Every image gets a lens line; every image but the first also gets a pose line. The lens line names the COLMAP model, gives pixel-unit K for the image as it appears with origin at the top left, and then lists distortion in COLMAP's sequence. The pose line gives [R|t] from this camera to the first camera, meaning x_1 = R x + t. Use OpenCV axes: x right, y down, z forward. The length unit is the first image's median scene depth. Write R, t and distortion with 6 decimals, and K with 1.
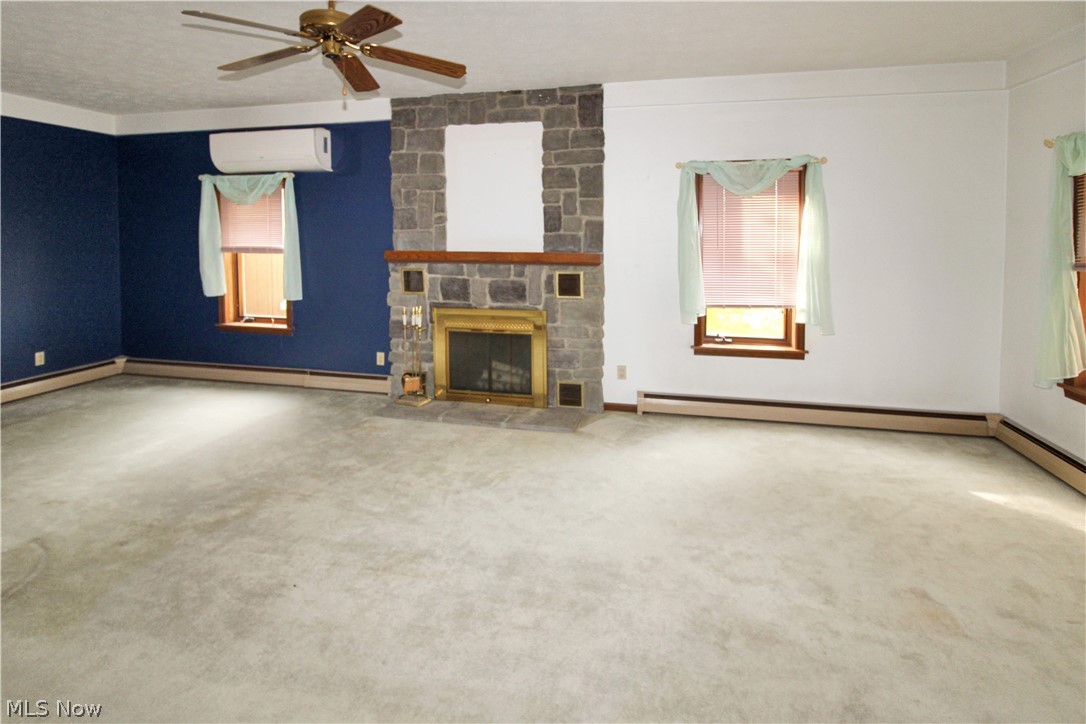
lens RADIAL K [[526.0, 0, 544.0], [0, 526.0, 252.0], [0, 0, 1]] dist [-0.001696, -0.000281]
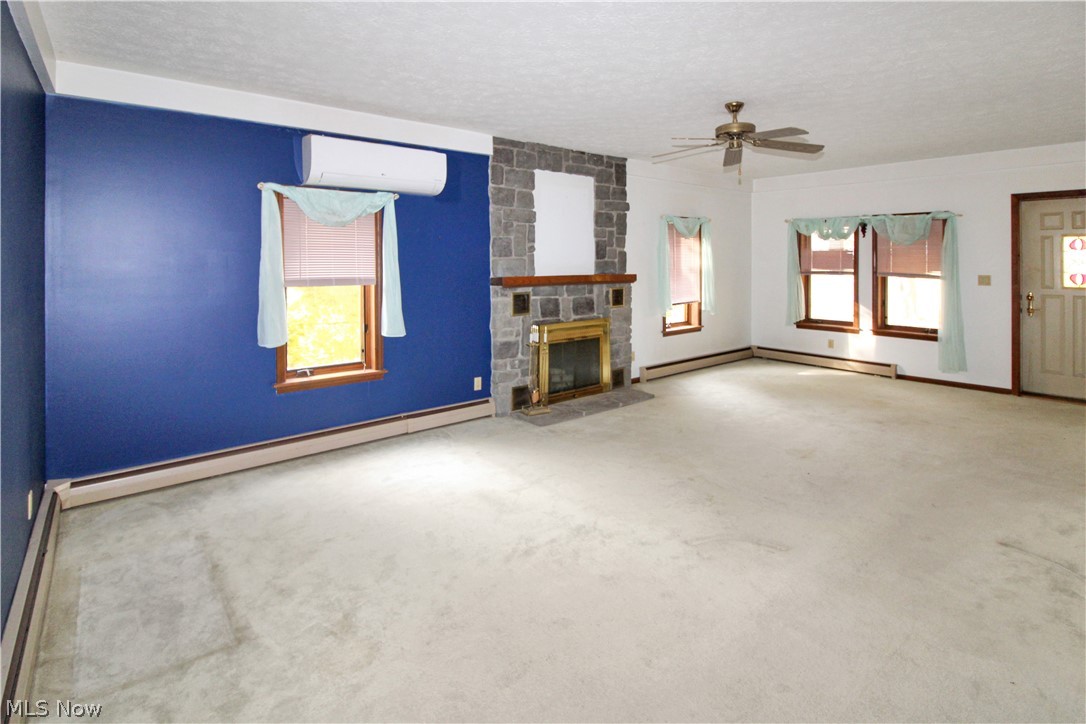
lens RADIAL K [[539.0, 0, 541.7], [0, 539.0, 240.0], [0, 0, 1]] dist [-0.003895, -0.000960]
pose [[0.612717, 0.027332, 0.789830, -1.143654], [0.032278, 0.997702, -0.059566, -0.009504], [-0.789643, 0.061991, 0.610427, 0.265892]]
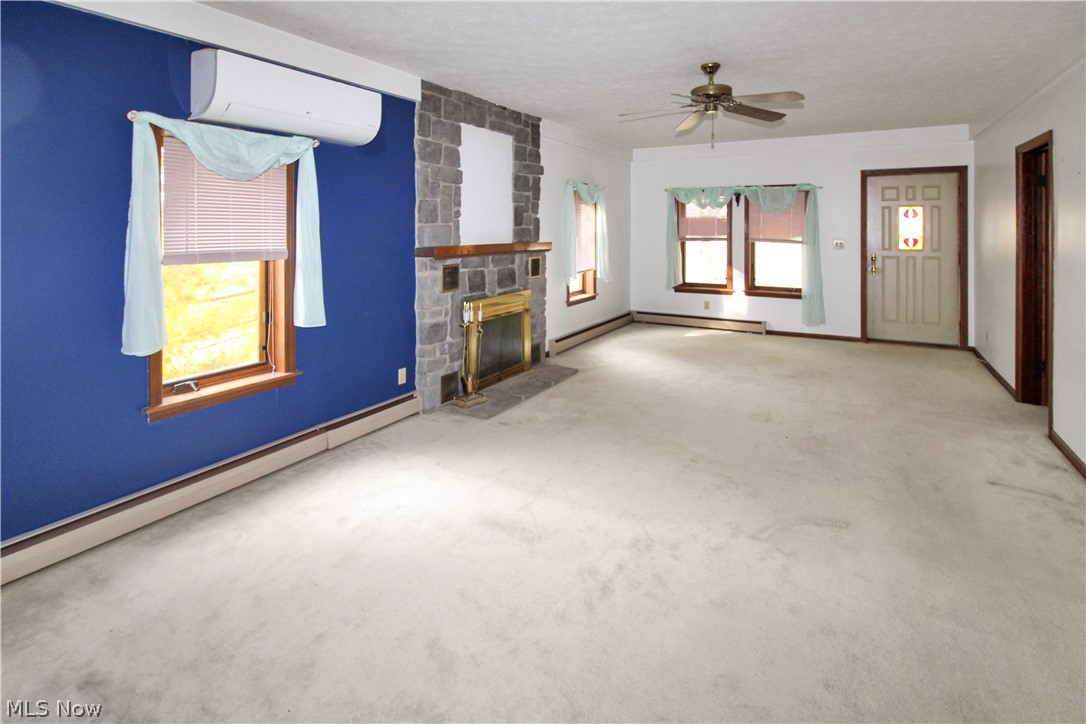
lens RADIAL K [[540.9, 0, 538.7], [0, 540.9, 211.7], [0, 0, 1]] dist [-0.001316, -0.000493]
pose [[0.305283, 0.027490, 0.951865, -1.154232], [0.039715, 0.998346, -0.041570, -0.016876], [-0.951433, 0.050494, 0.303686, 0.553867]]
